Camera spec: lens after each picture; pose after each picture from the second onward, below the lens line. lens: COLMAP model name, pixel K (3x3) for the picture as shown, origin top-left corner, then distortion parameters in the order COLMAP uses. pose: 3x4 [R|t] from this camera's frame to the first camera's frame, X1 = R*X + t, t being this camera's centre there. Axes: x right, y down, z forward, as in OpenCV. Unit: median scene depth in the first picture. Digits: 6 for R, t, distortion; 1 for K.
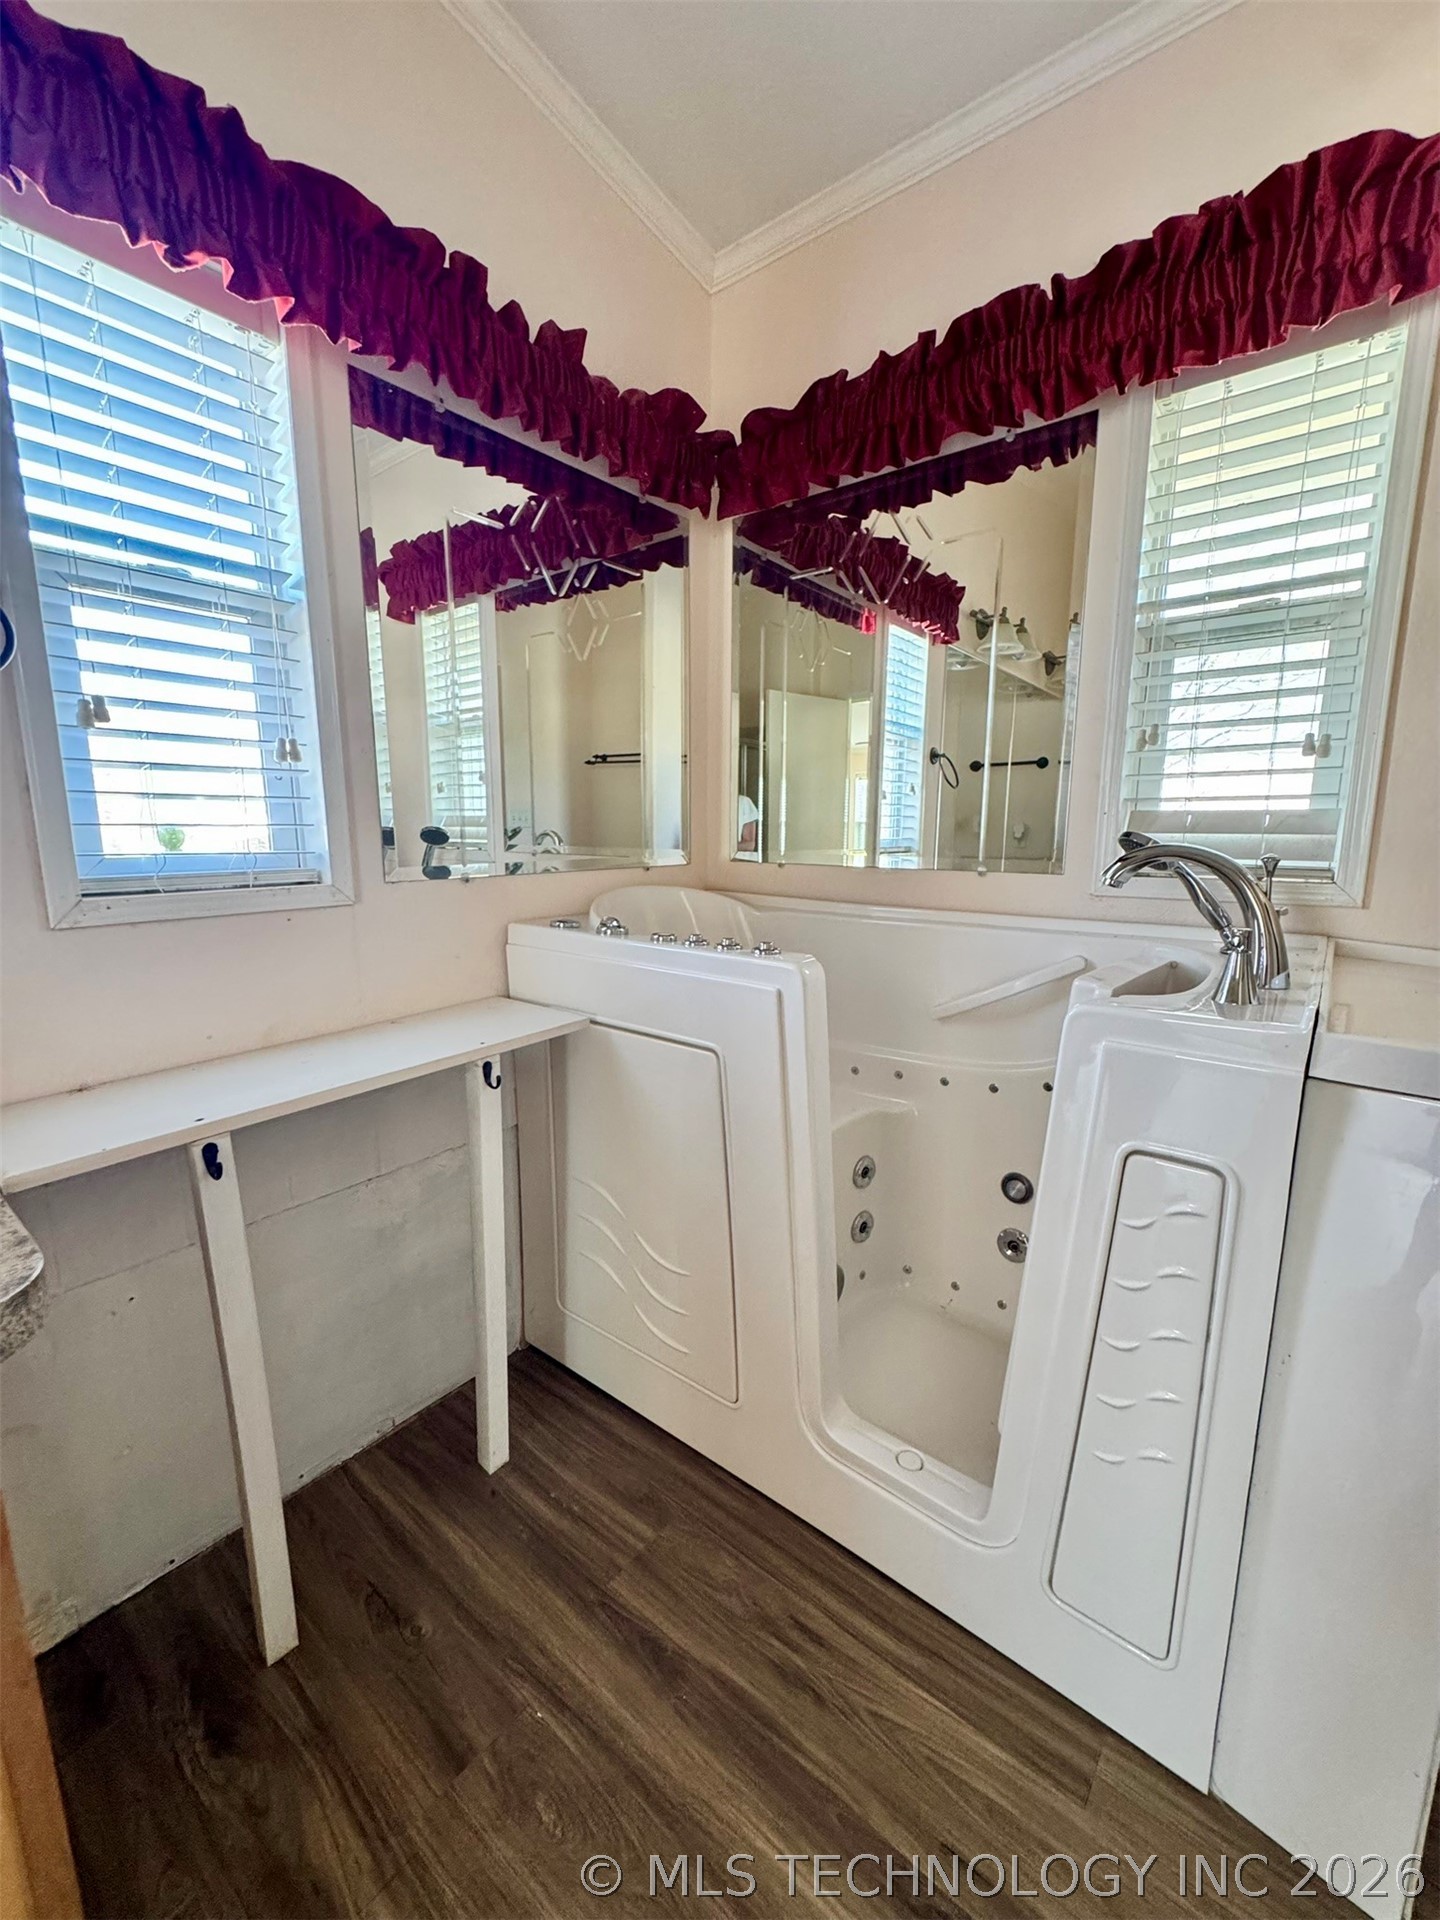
lens RADIAL K [[774.6, 0, 714.9], [0, 774.6, 961.3], [0, 0, 1]] dist [0.002064, 0.001037]
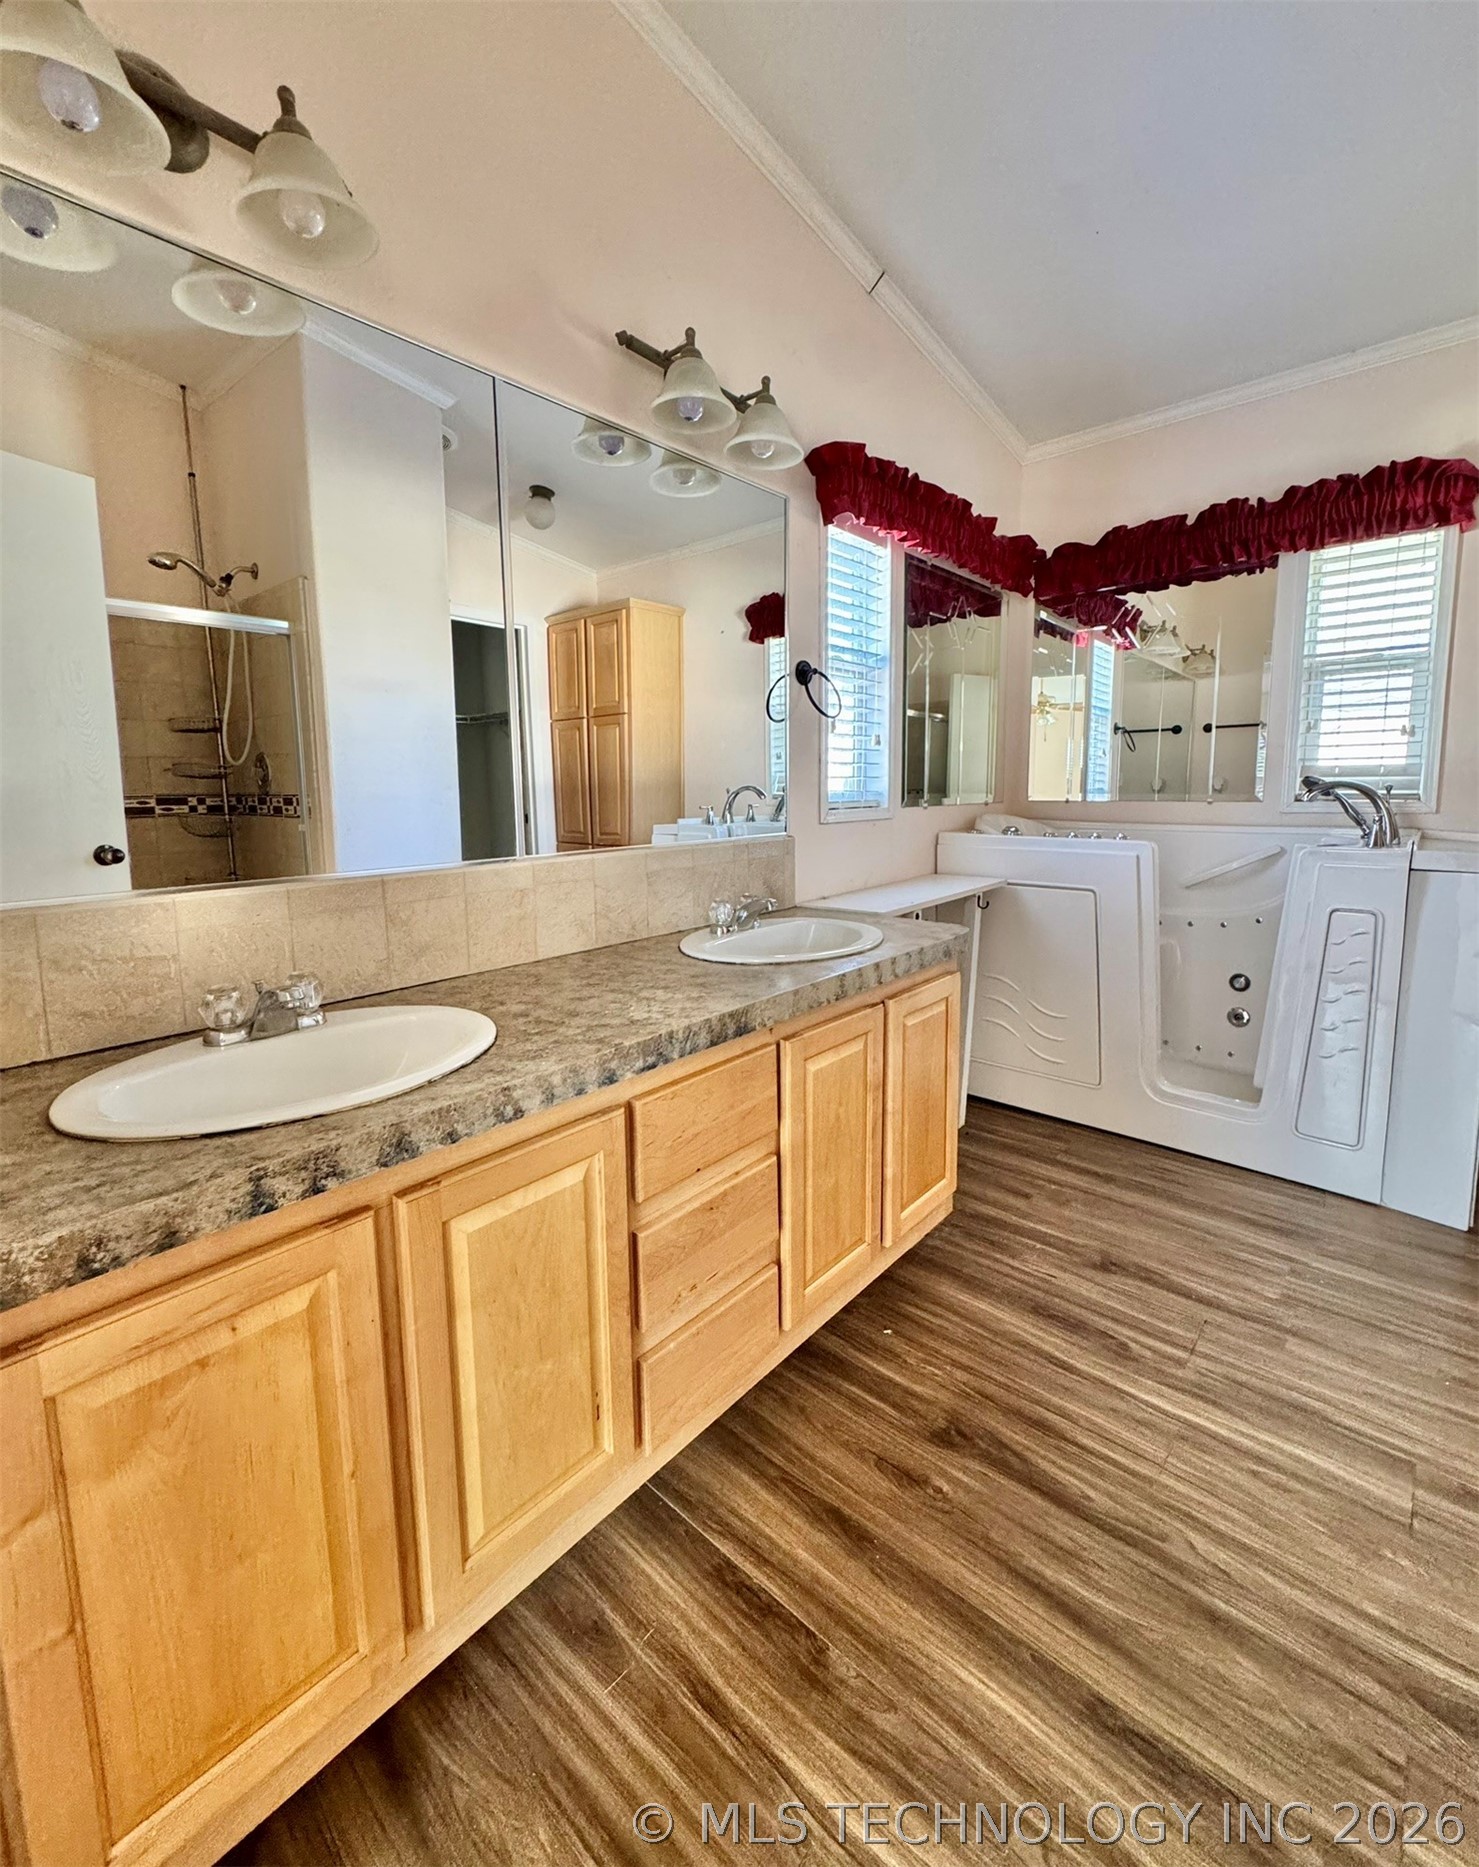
lens RADIAL K [[789.6, 0, 759.3], [0, 789.6, 878.8], [0, 0, 1]] dist [0.018626, -0.000637]
pose [[0.999584, -0.004607, -0.028477, -0.730268], [0.002944, 0.998302, -0.058171, 0.186962], [0.028697, 0.058063, 0.997900, -0.943195]]
